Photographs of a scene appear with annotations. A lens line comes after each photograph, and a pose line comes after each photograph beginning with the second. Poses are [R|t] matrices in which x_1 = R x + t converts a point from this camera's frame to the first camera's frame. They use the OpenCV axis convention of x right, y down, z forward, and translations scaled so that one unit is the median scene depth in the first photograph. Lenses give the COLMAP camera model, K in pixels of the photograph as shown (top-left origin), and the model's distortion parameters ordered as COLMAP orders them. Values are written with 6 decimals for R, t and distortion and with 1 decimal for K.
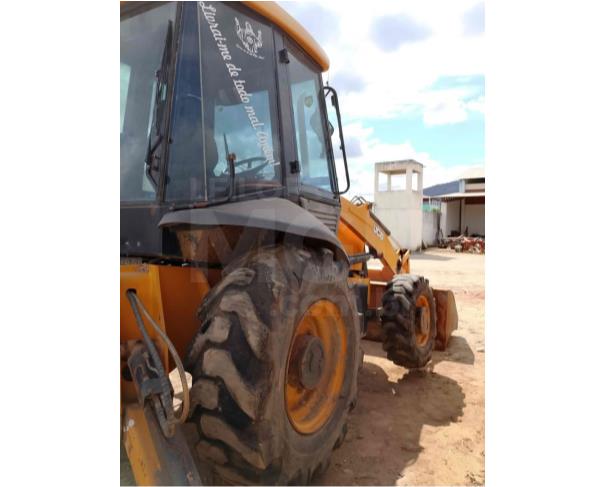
lens RADIAL K [[398.7, 0, 308.8], [0, 398.7, 245.5], [0, 0, 1]] dist [0.037837, -0.020458]
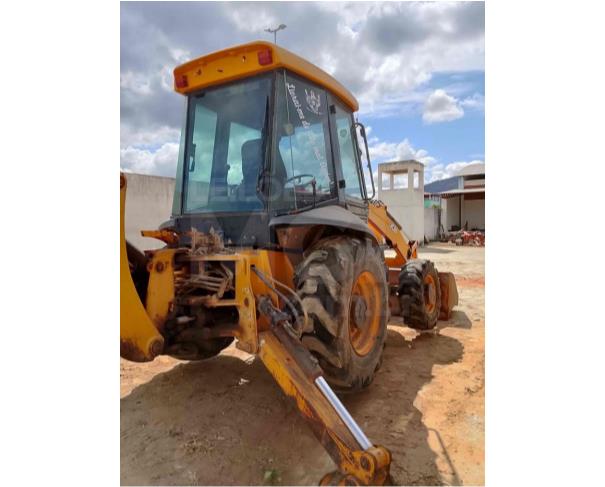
lens RADIAL K [[391.6, 0, 300.7], [0, 391.6, 247.0], [0, 0, 1]] dist [0.041602, -0.047057]
pose [[0.999279, -0.027539, -0.026137, -0.142433], [0.027698, 0.999600, 0.005743, 0.022709], [0.025968, -0.006462, 0.999642, -0.414329]]
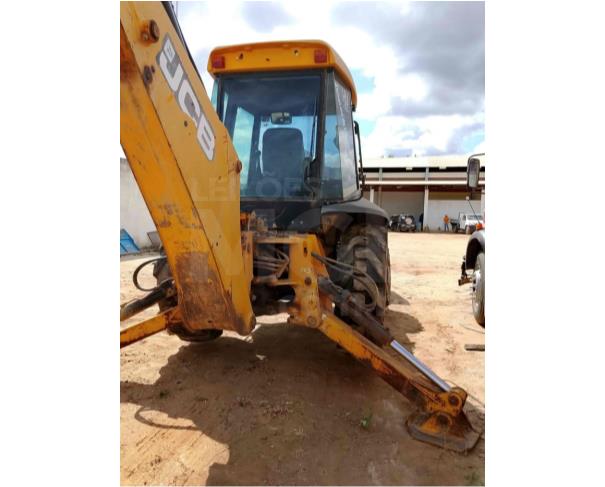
lens RADIAL K [[391.6, 0, 296.1], [0, 391.6, 253.9], [0, 0, 1]] dist [0.041602, -0.047057]
pose [[0.959473, -0.013253, 0.281488, -0.687084], [-0.003912, 0.998171, 0.060331, 0.021439], [-0.281773, -0.058988, 0.957666, -0.467078]]
